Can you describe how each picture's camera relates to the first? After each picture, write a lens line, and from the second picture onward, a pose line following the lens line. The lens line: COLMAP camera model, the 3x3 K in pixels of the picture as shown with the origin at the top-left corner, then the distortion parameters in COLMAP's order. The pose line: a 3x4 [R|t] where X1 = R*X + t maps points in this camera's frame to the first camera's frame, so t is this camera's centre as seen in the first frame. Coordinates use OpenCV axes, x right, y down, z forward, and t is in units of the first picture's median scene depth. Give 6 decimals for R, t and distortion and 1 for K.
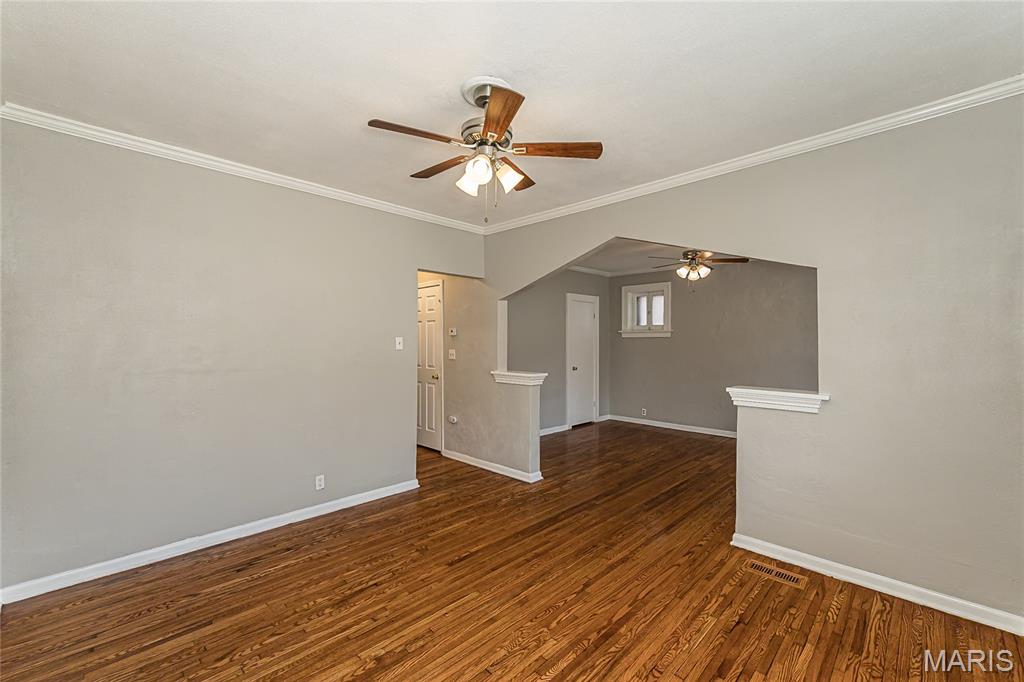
lens RADIAL K [[410.1, 0, 486.9], [0, 410.1, 338.9], [0, 0, 1]] dist [-0.001936, 0.000019]
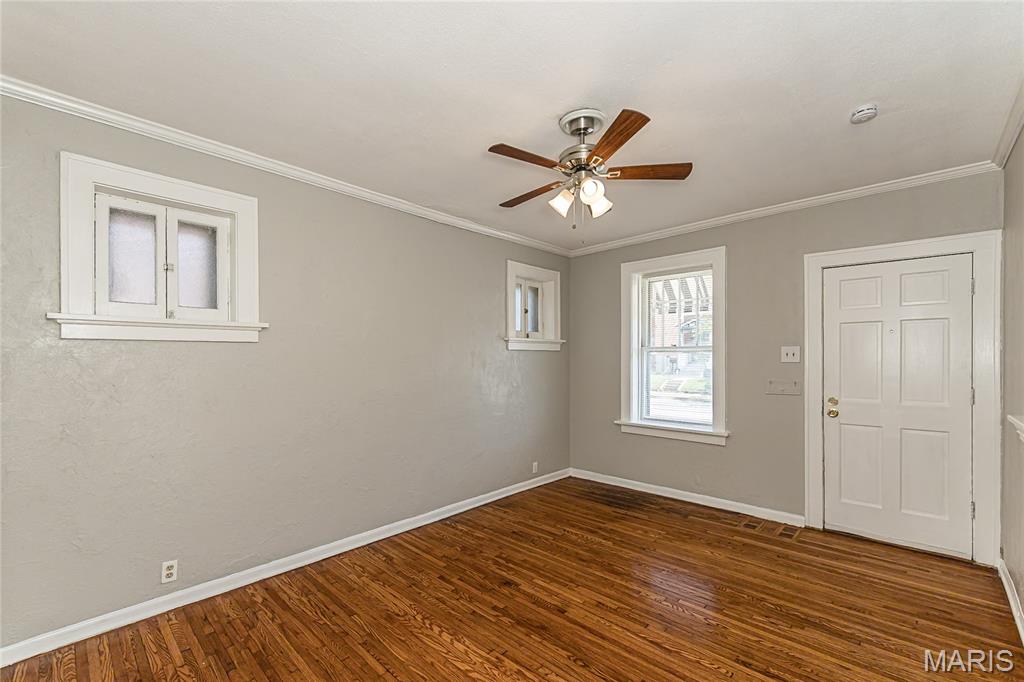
lens RADIAL K [[431.5, 0, 511.6], [0, 431.5, 359.4], [0, 0, 1]] dist [0.000050, 0.000136]
pose [[-0.093342, -0.005172, 0.995621, 0.044641], [-0.003701, 0.999981, 0.004847, 0.016495], [-0.995627, -0.003232, -0.093360, 1.426371]]
